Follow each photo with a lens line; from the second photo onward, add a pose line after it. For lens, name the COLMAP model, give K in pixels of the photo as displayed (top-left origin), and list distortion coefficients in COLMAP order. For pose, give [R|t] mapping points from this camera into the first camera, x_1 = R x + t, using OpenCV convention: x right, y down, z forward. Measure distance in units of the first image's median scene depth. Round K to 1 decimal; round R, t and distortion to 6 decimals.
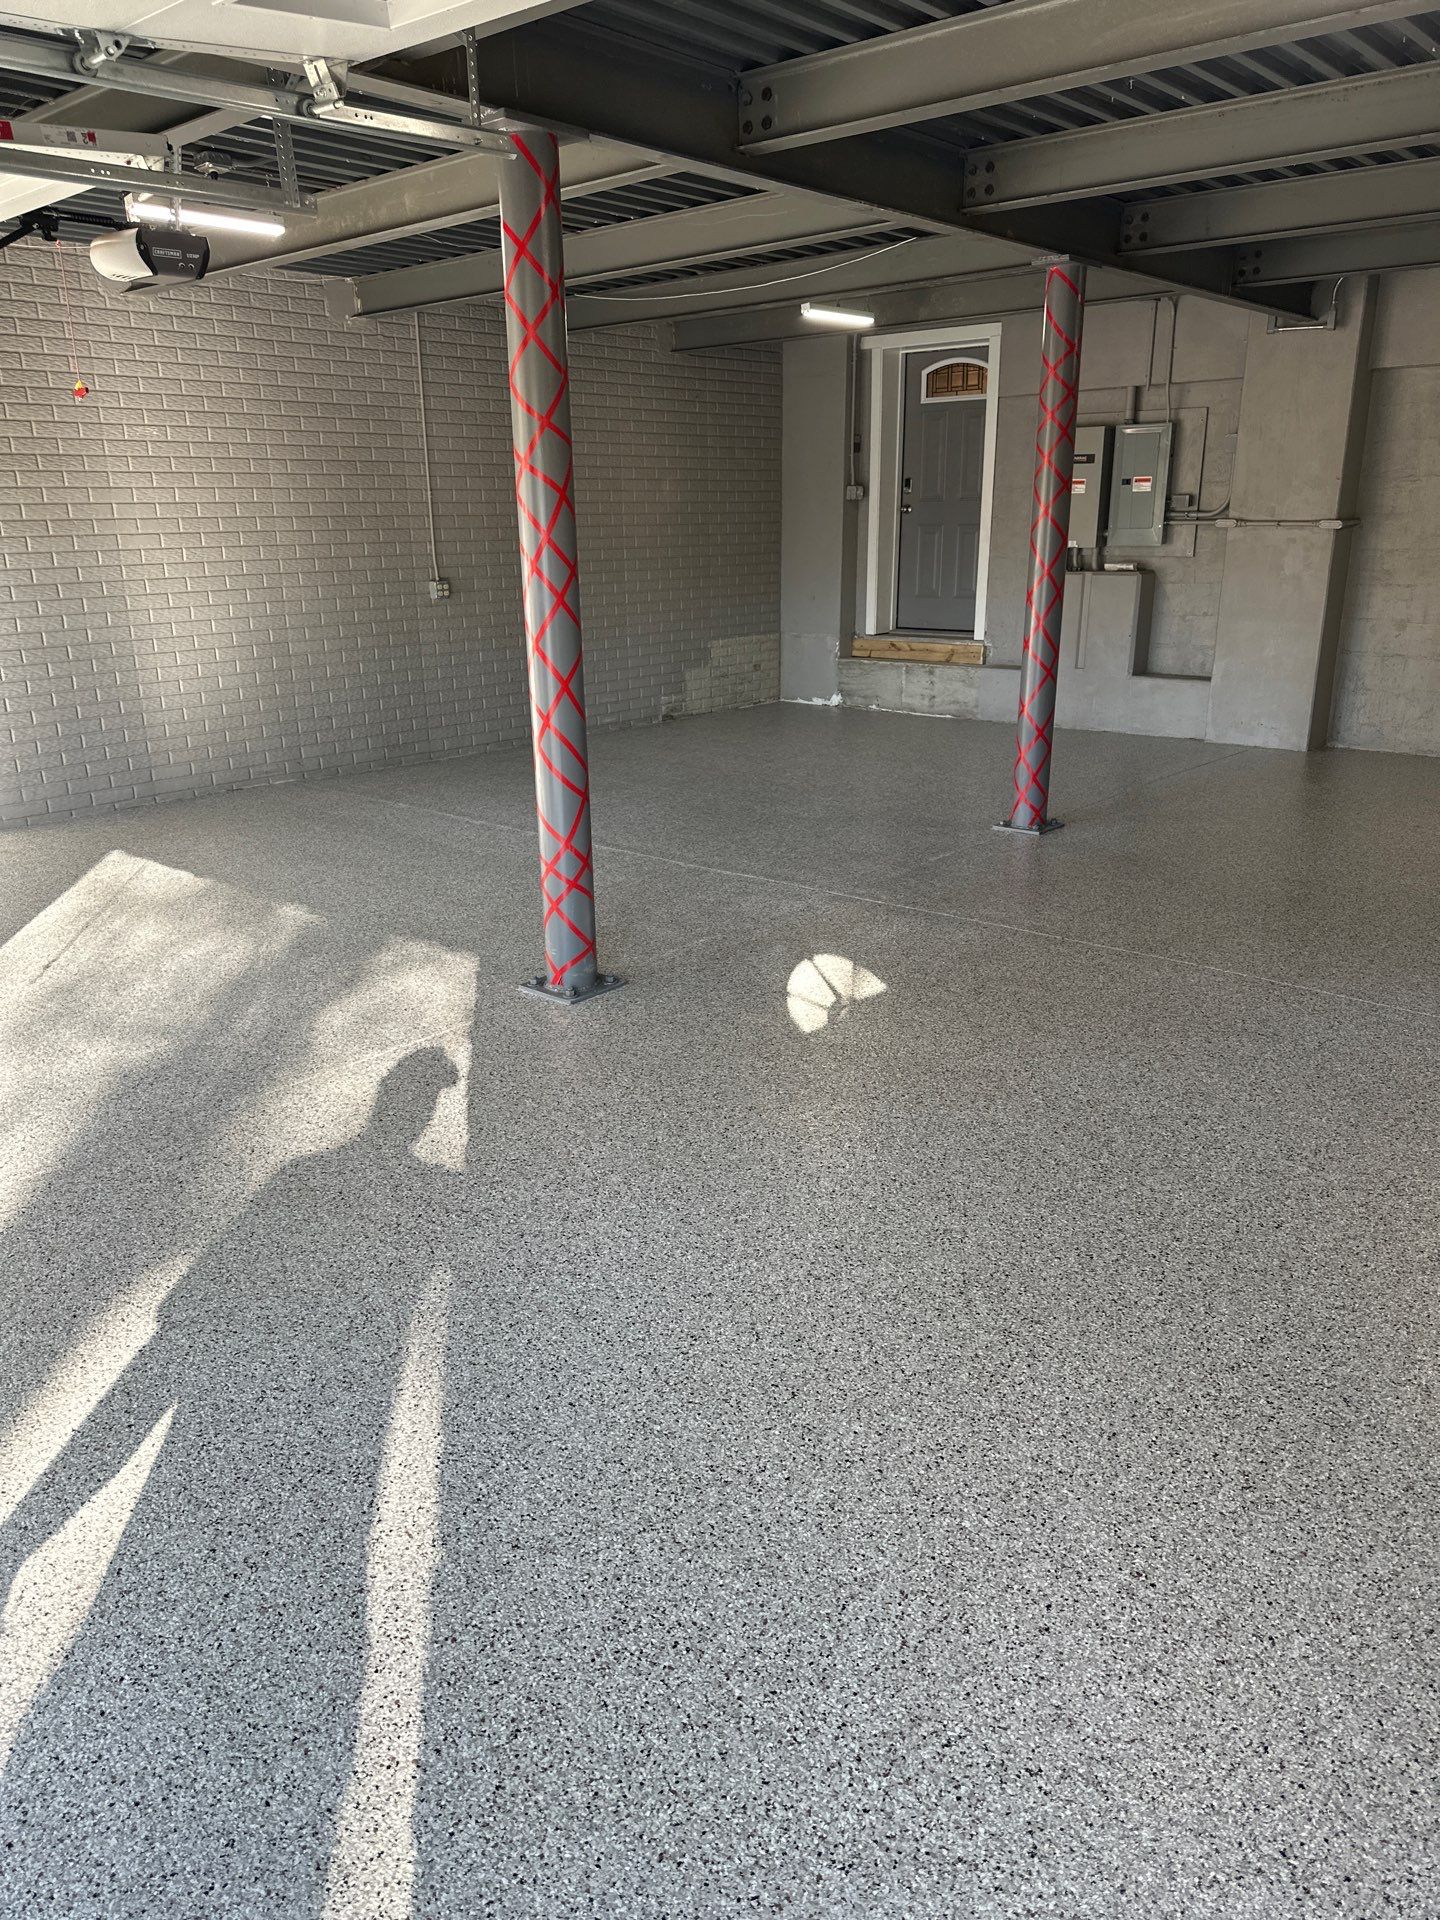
lens RADIAL K [[1367.7, 0, 746.3], [0, 1367.7, 940.9], [0, 0, 1]] dist [0.055338, -0.080637]
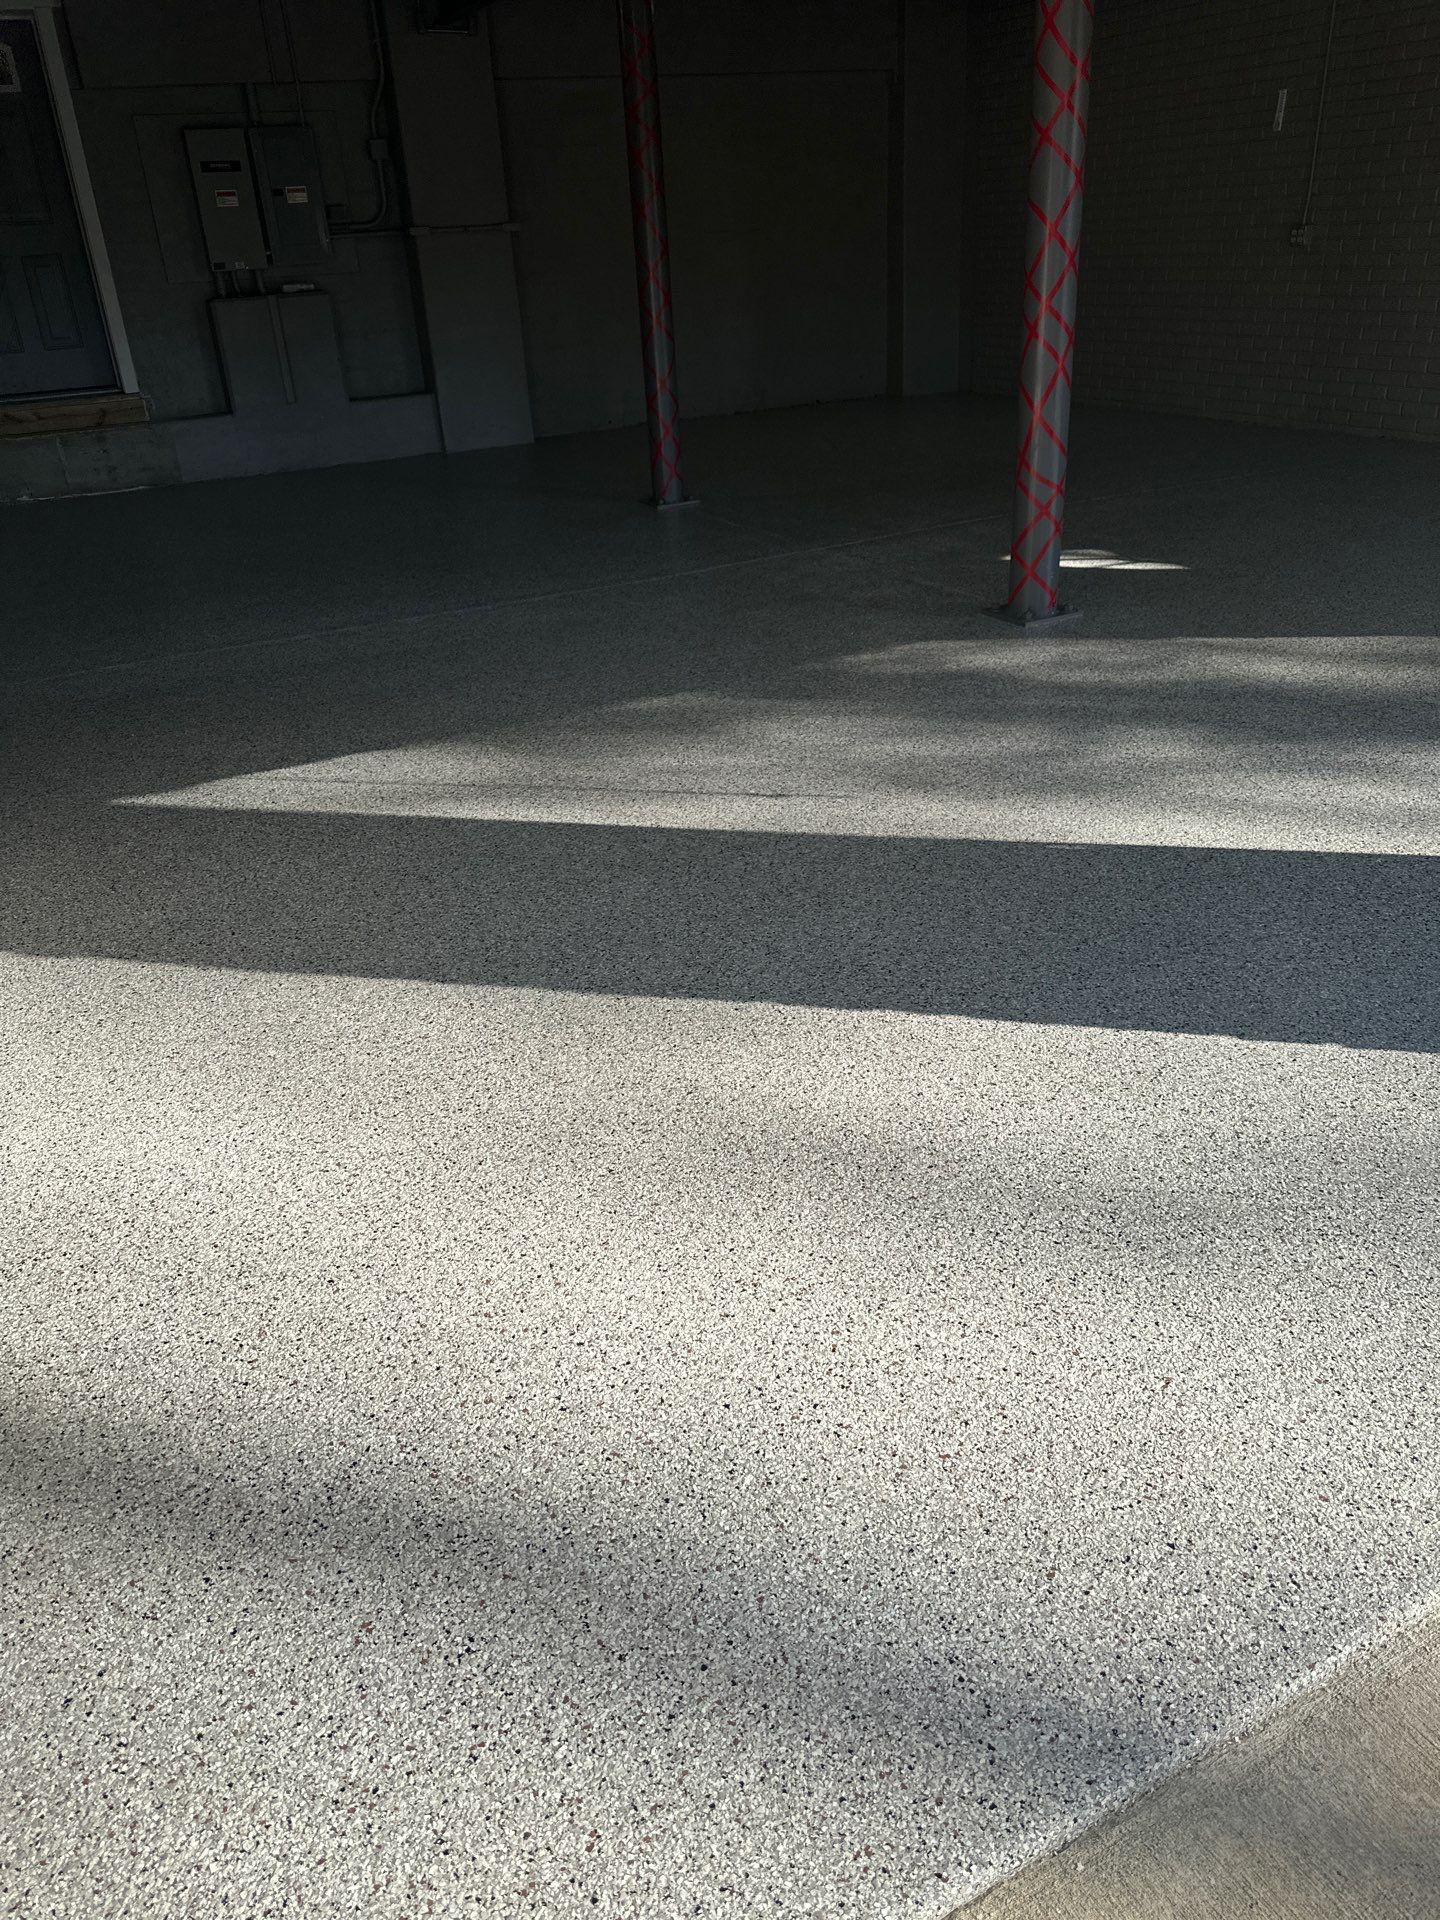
lens RADIAL K [[1367.7, 0, 713.1], [0, 1367.7, 921.6], [0, 0, 1]] dist [0.055338, -0.080637]
pose [[0.366334, -0.422926, 0.828814, -0.581720], [0.321835, 0.893350, 0.313606, -0.081727], [-0.873053, 0.151856, 0.463377, 0.353434]]
